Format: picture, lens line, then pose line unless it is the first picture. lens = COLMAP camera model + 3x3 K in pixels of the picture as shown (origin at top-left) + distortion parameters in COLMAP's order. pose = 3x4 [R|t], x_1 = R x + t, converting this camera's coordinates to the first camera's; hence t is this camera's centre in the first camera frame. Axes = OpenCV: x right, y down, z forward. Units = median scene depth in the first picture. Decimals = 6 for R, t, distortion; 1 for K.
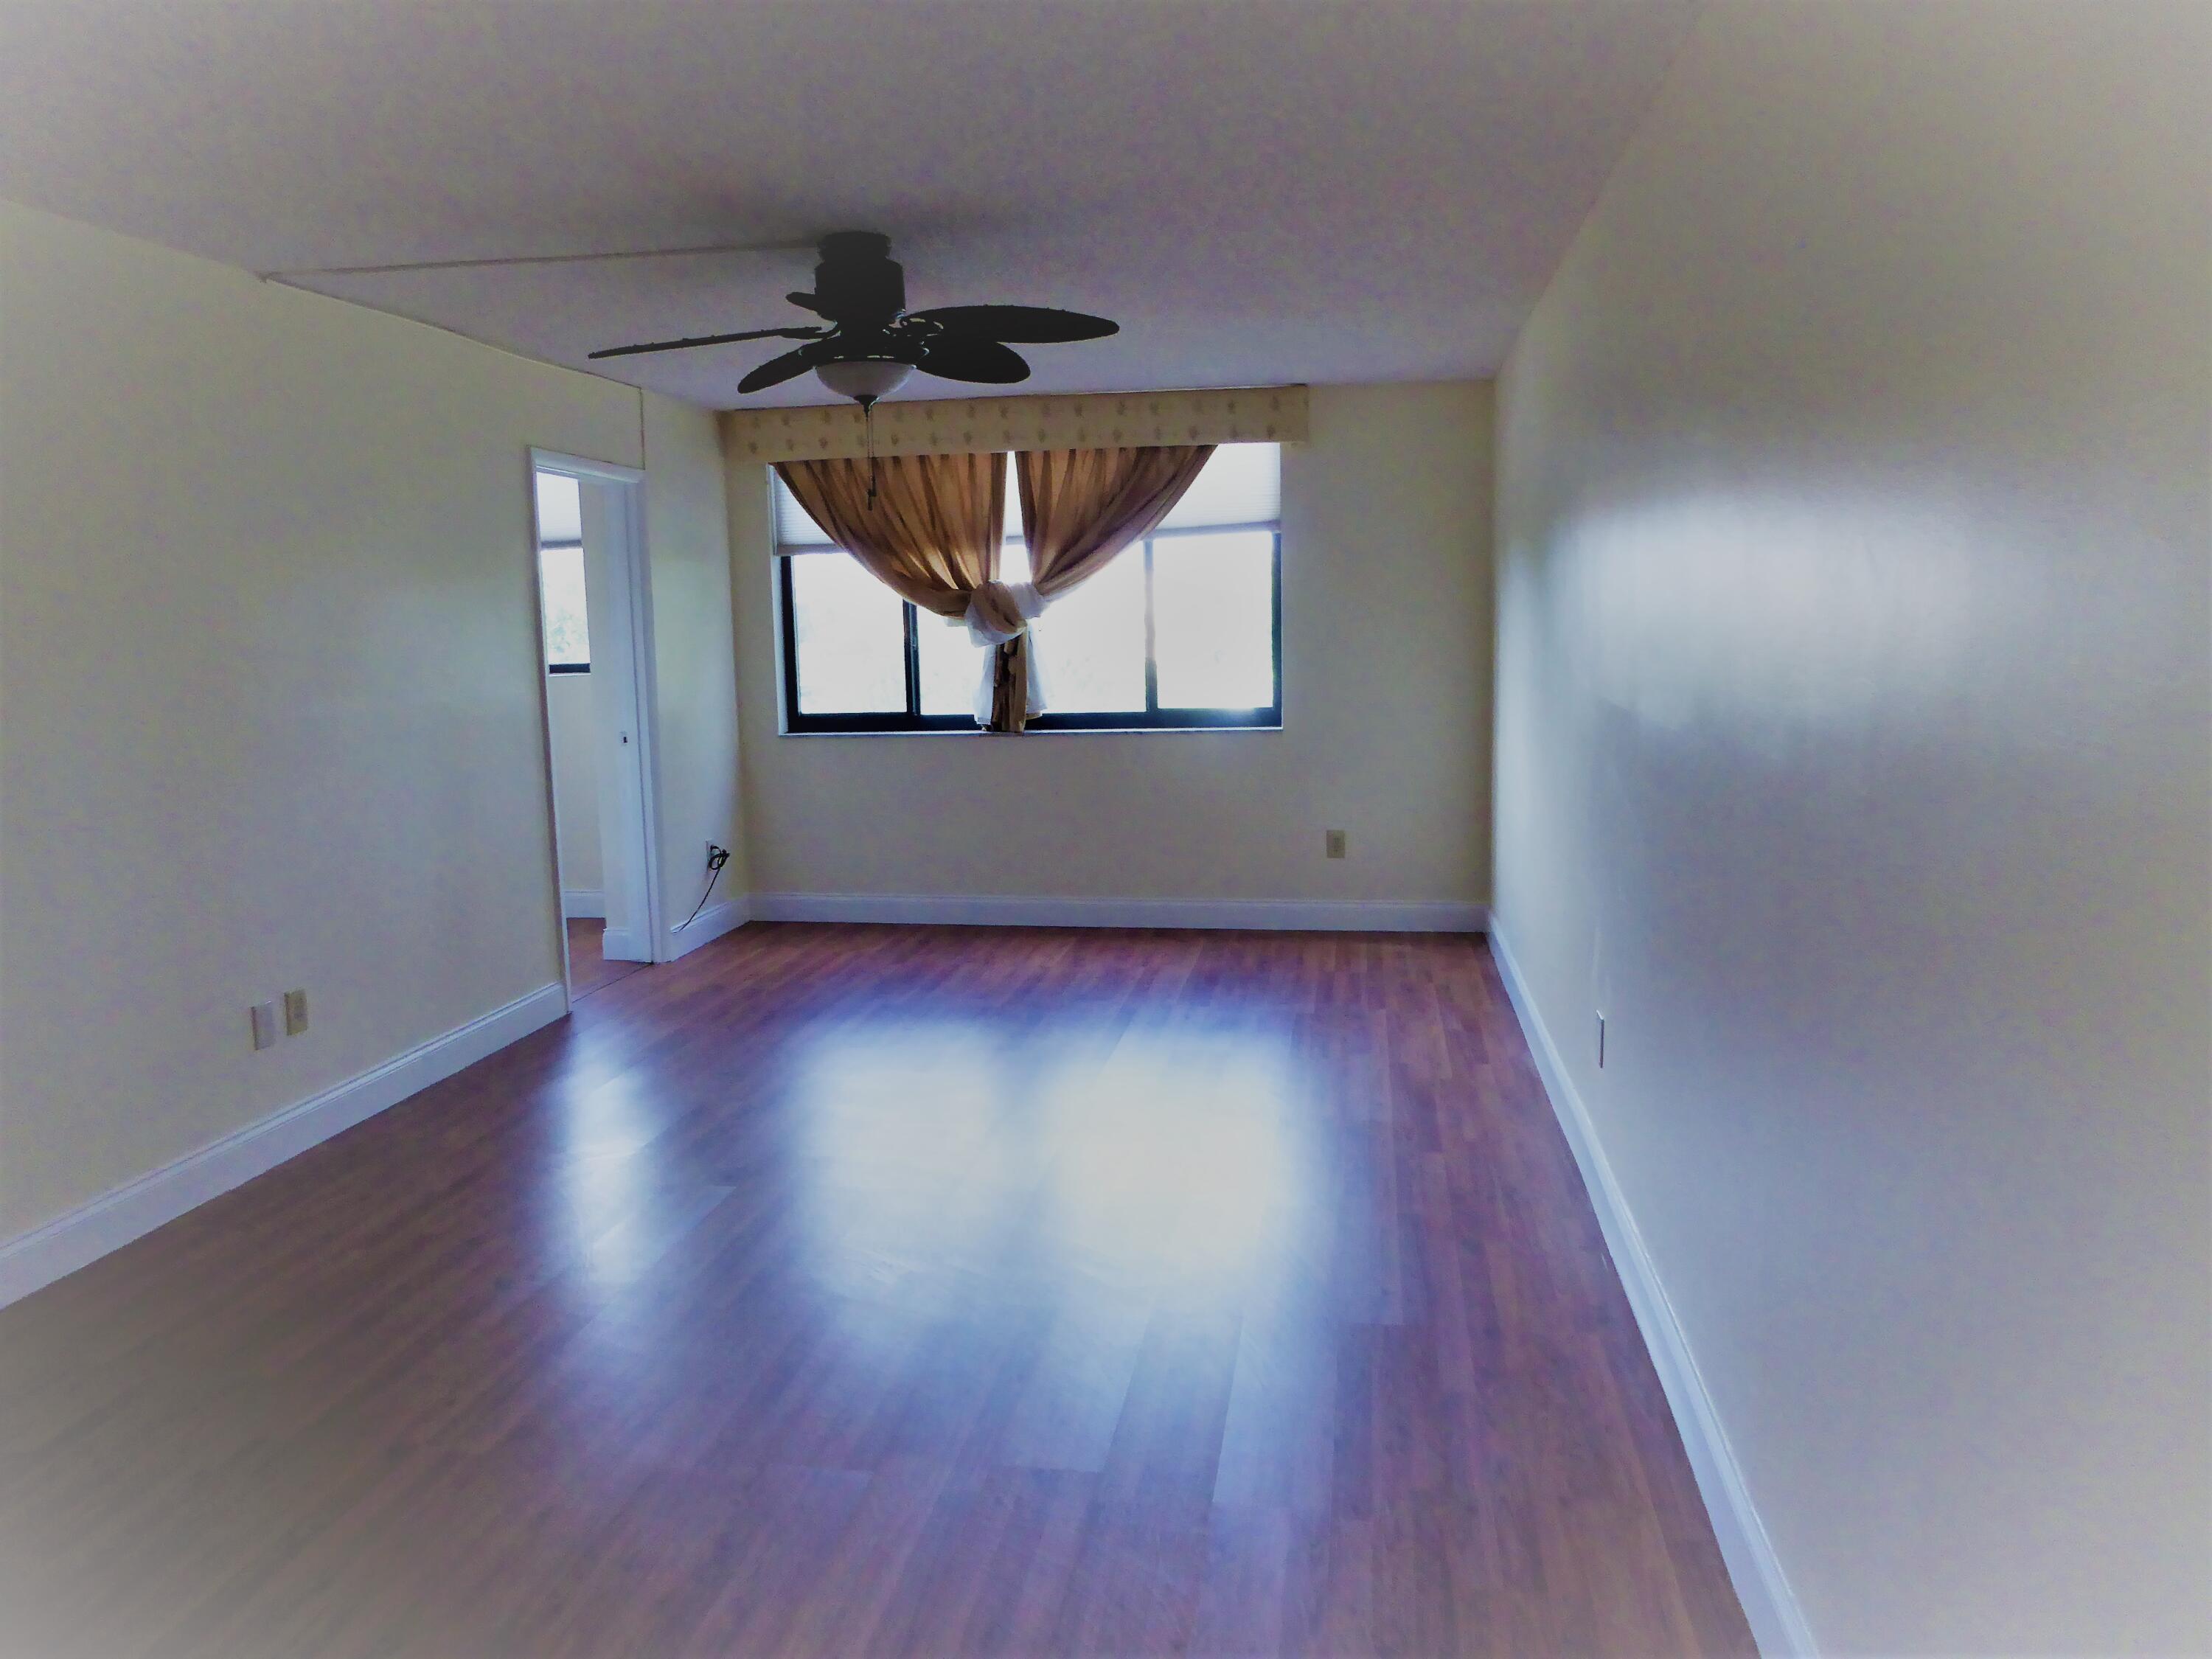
lens RADIAL K [[1561.5, 0, 1113.0], [0, 1561.5, 825.5], [0, 0, 1]] dist [-0.053128, 0.035477]
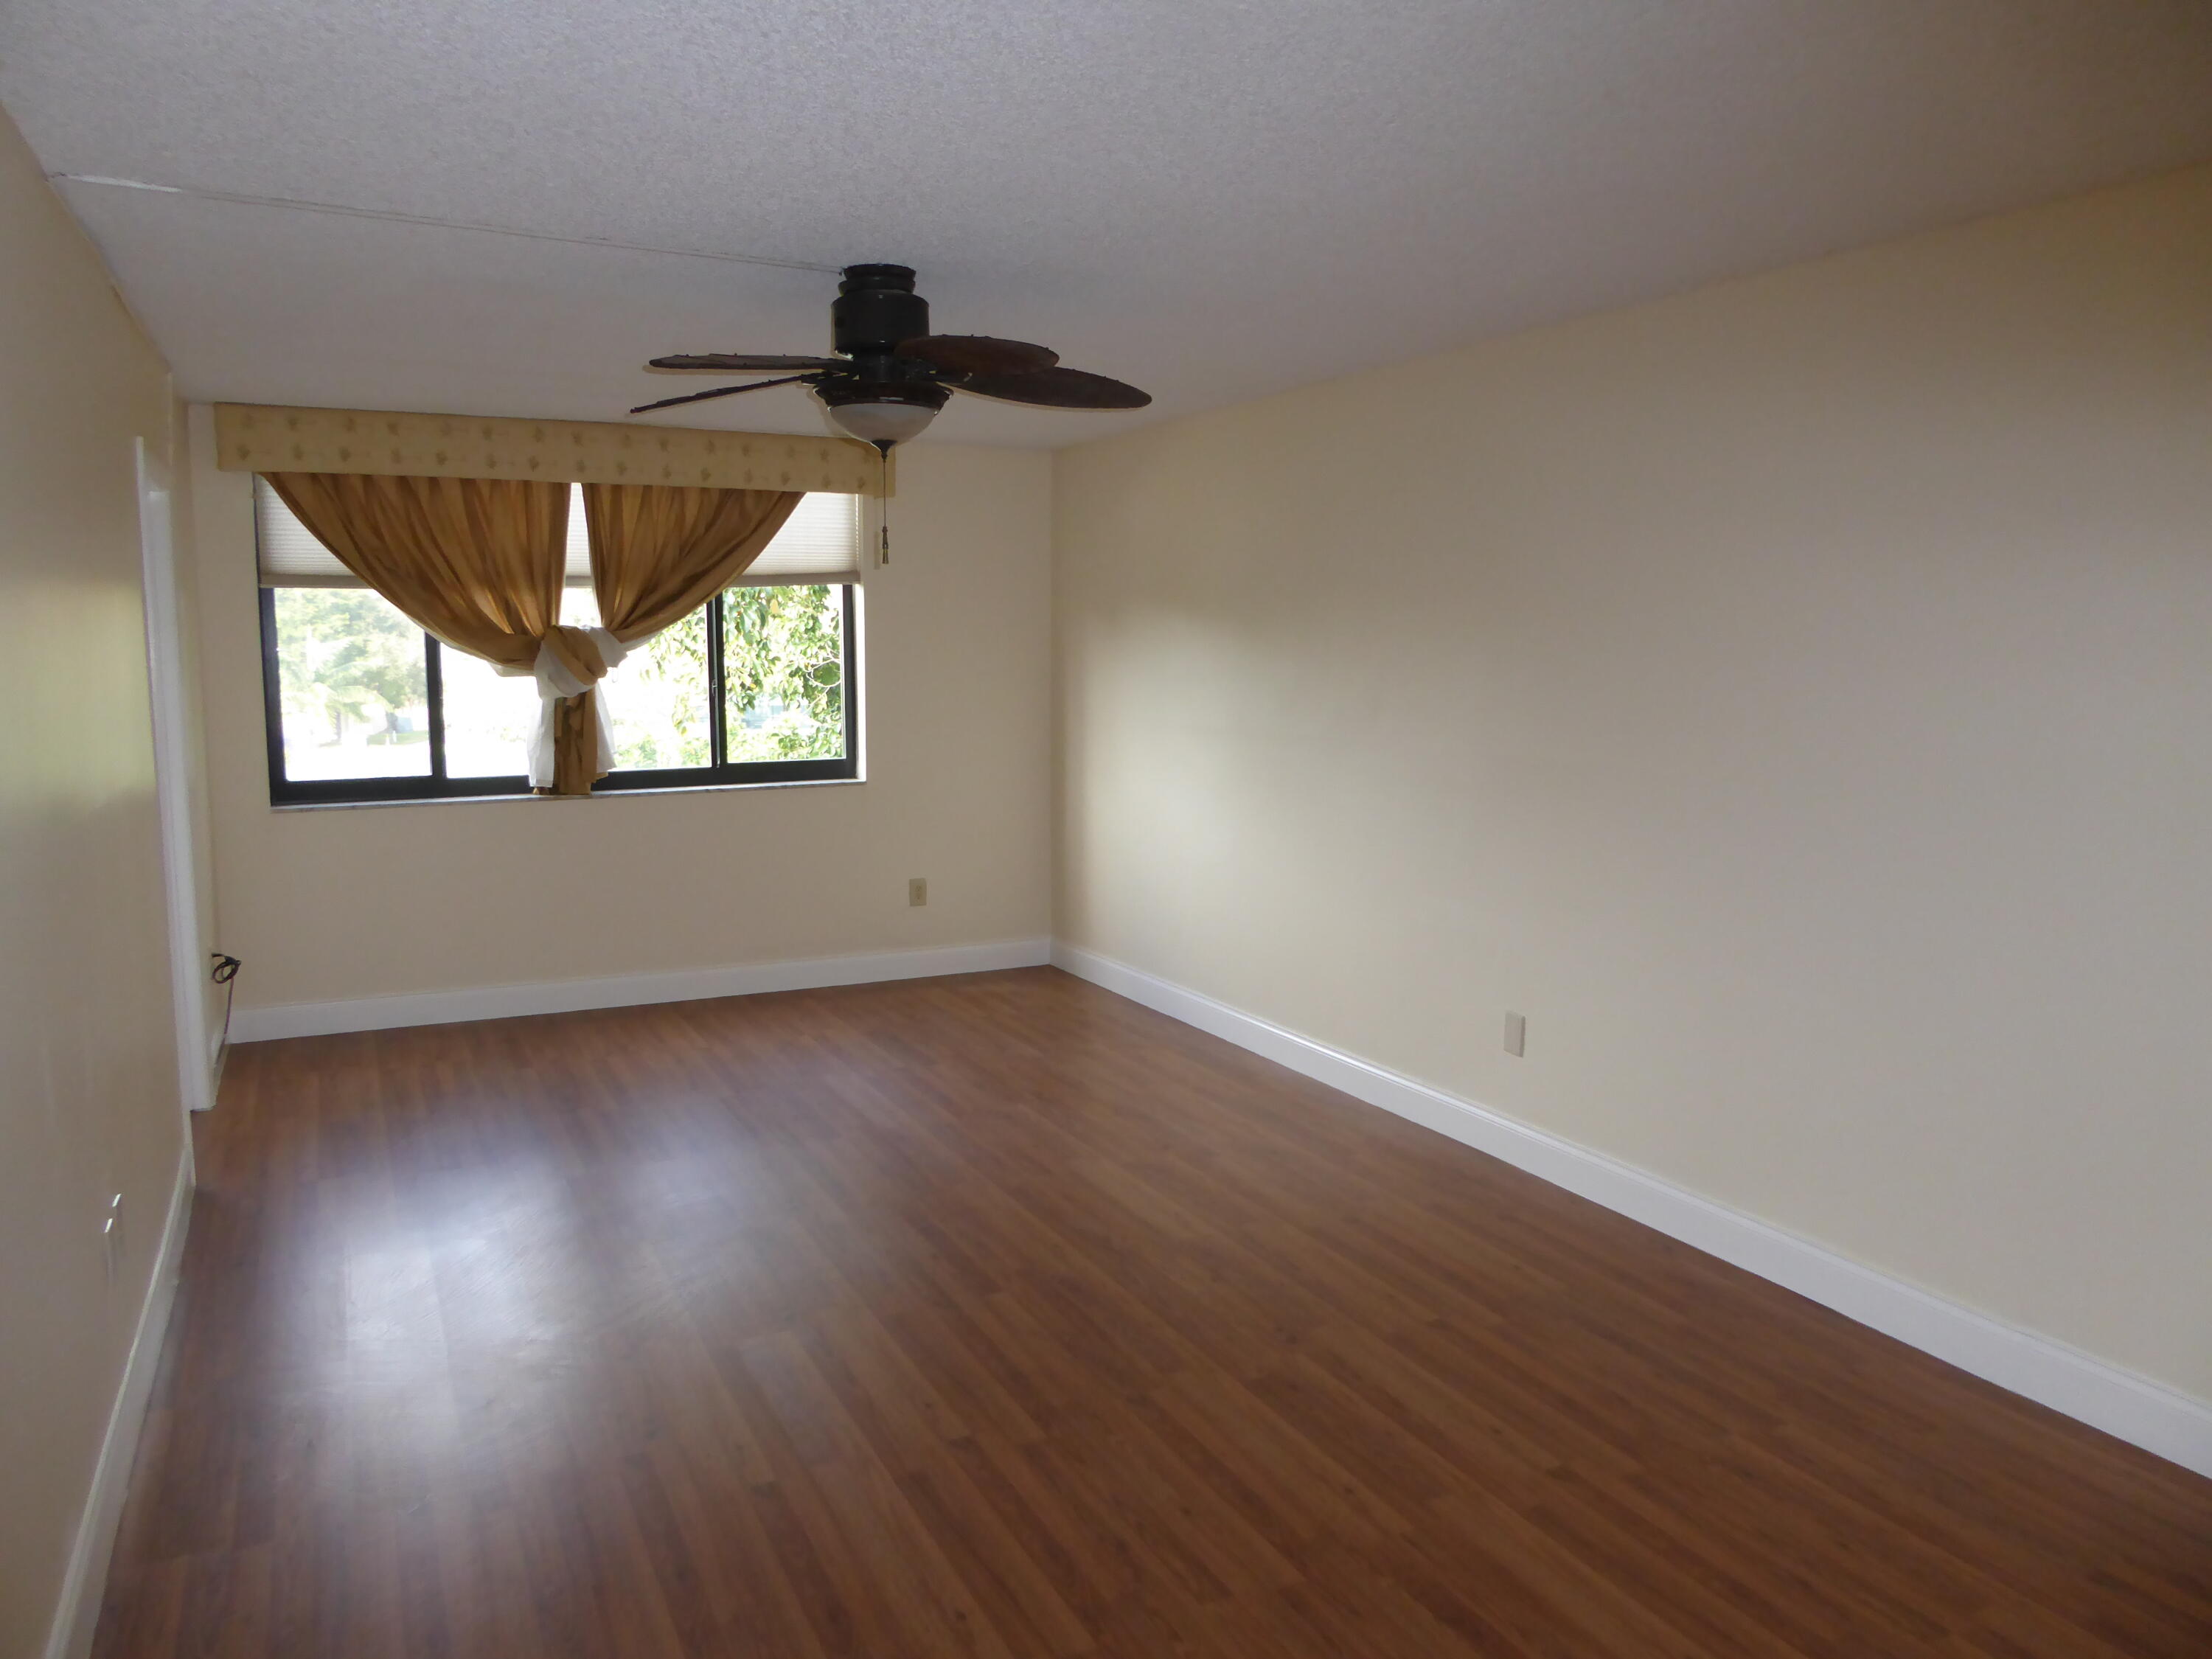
lens RADIAL K [[1561.5, 0, 1113.2], [0, 1561.5, 830.9], [0, 0, 1]] dist [-0.053128, 0.035477]
pose [[0.803942, -0.051163, 0.592503, -0.364317], [0.065588, 0.997843, -0.002830, -0.016942], [-0.591080, 0.041136, 0.805563, 0.106454]]
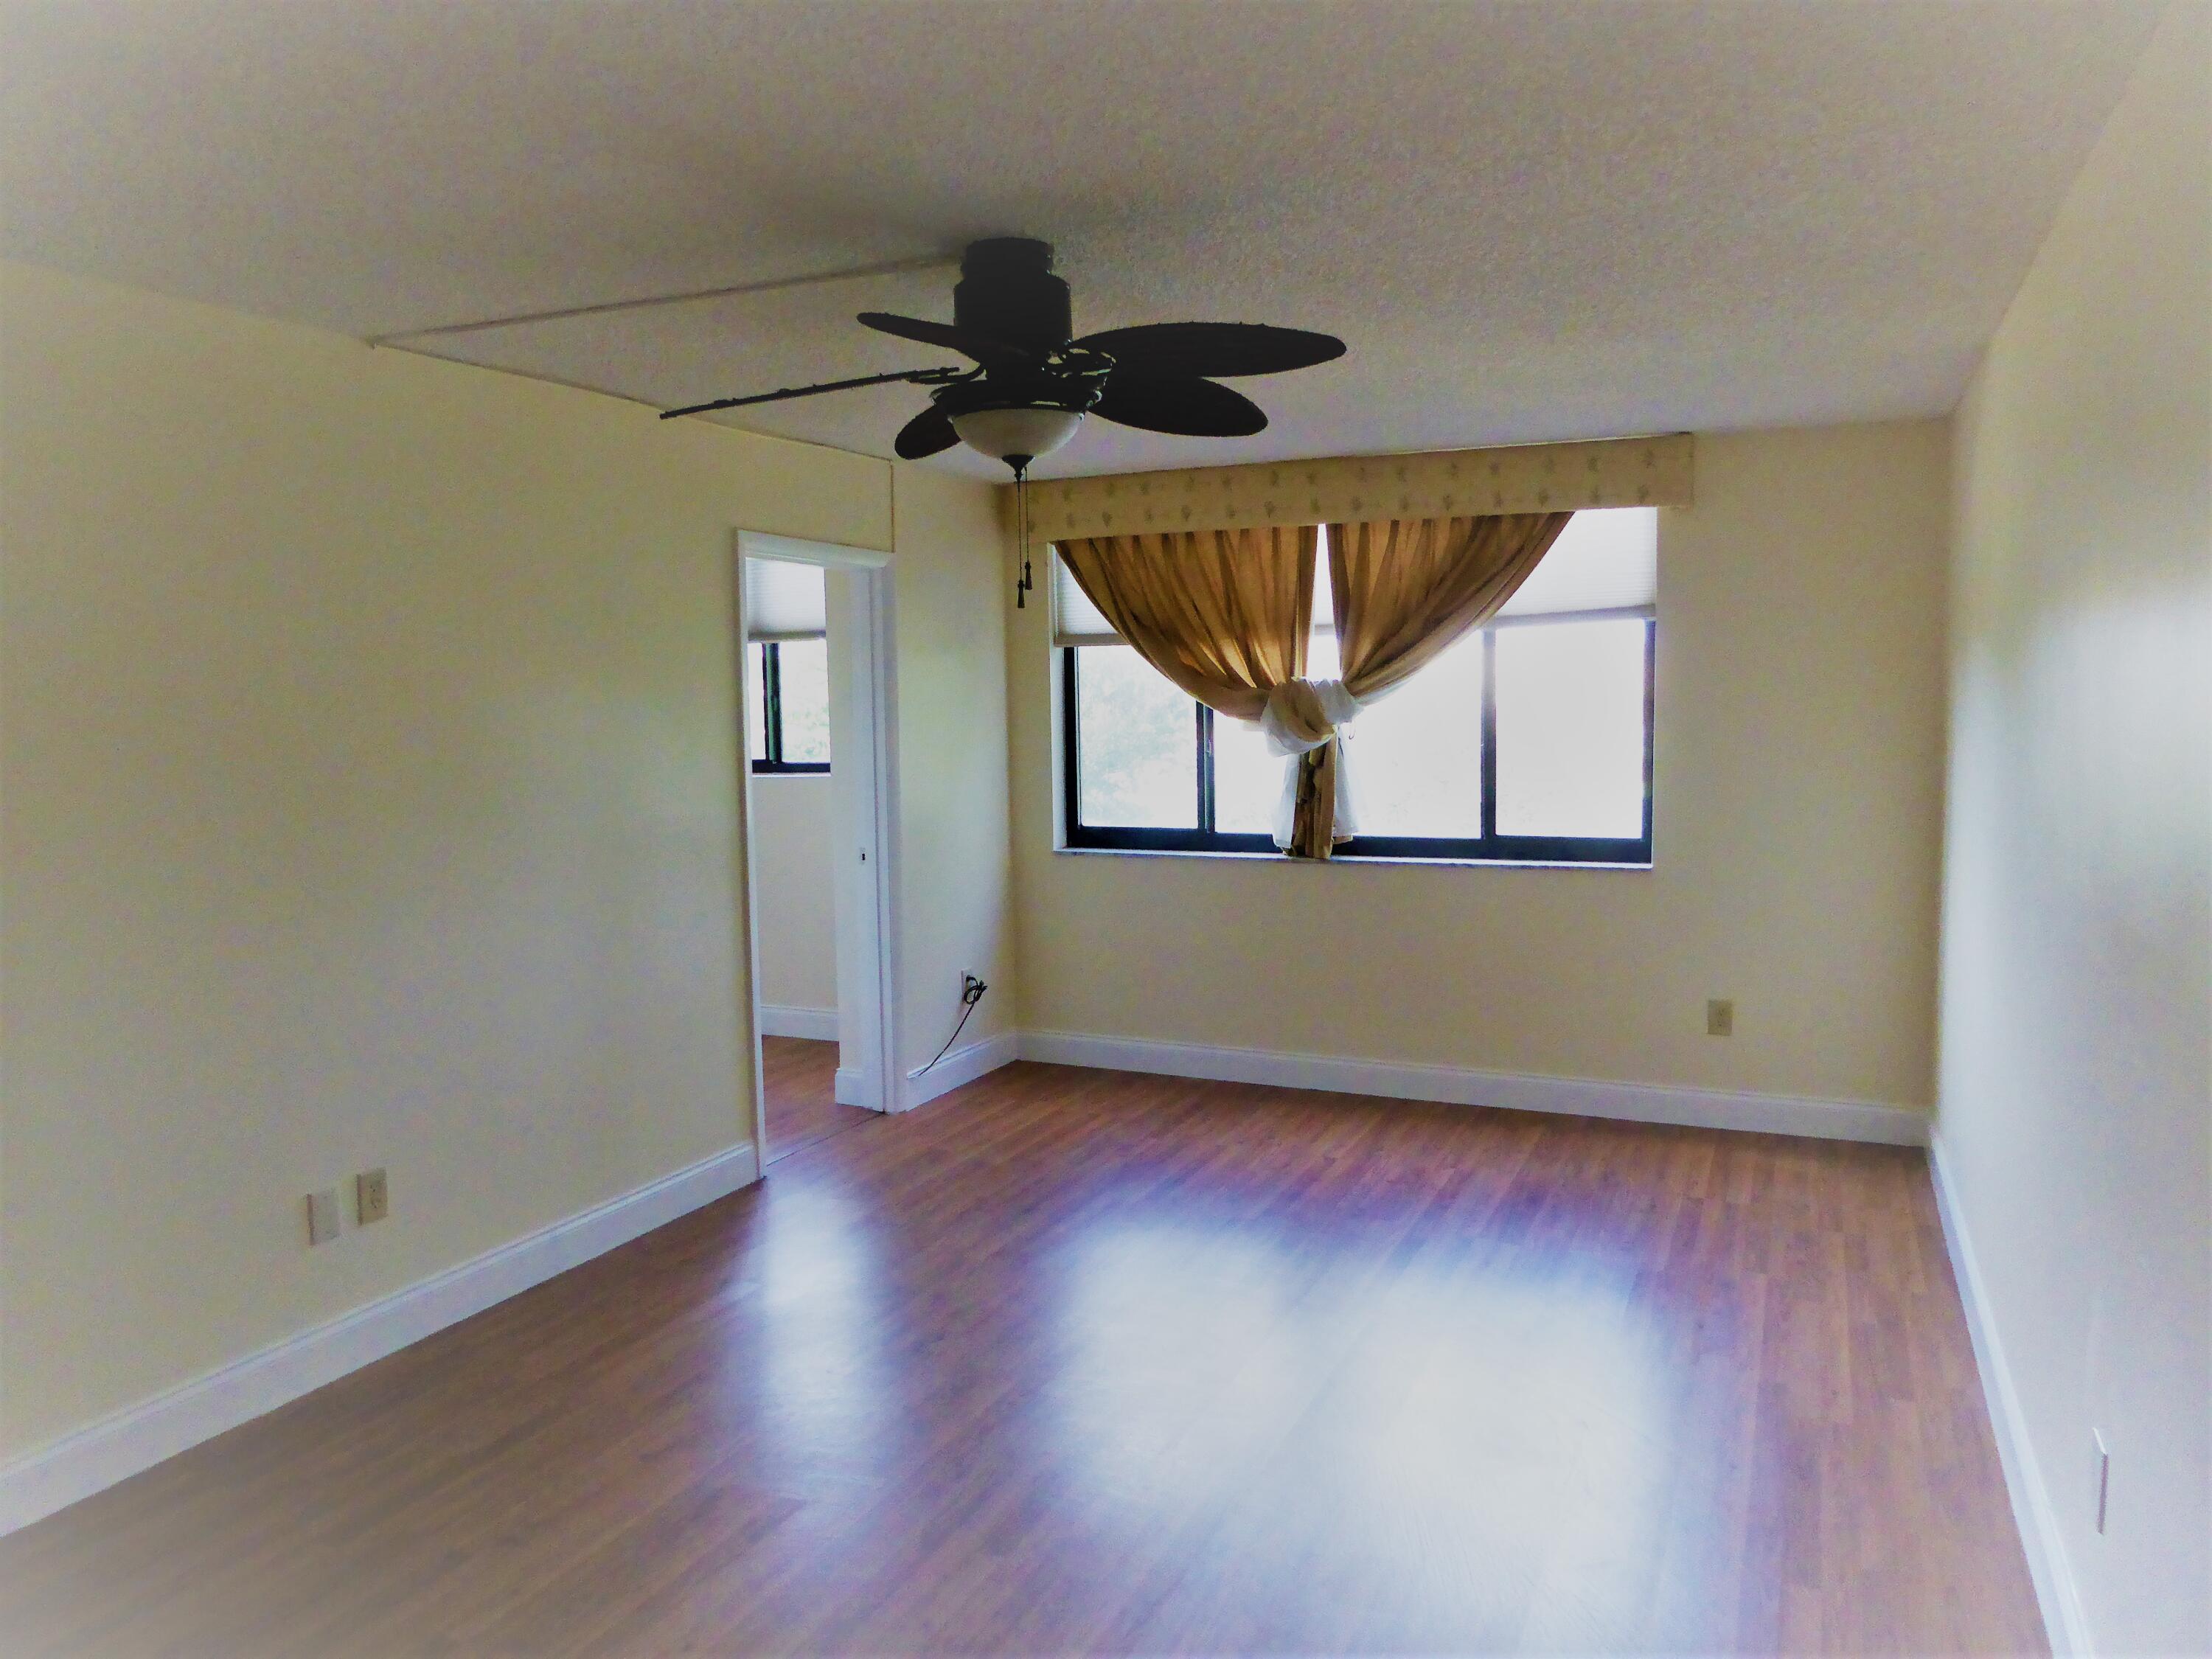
lens RADIAL K [[1561.5, 0, 1122.0], [0, 1561.5, 827.0], [0, 0, 1]] dist [-0.053128, 0.035477]
pose [[0.965927, 0.028528, -0.257237, 0.051803], [-0.039850, 0.998448, -0.038906, -0.041863], [0.255728, 0.047831, 0.965565, 0.175508]]
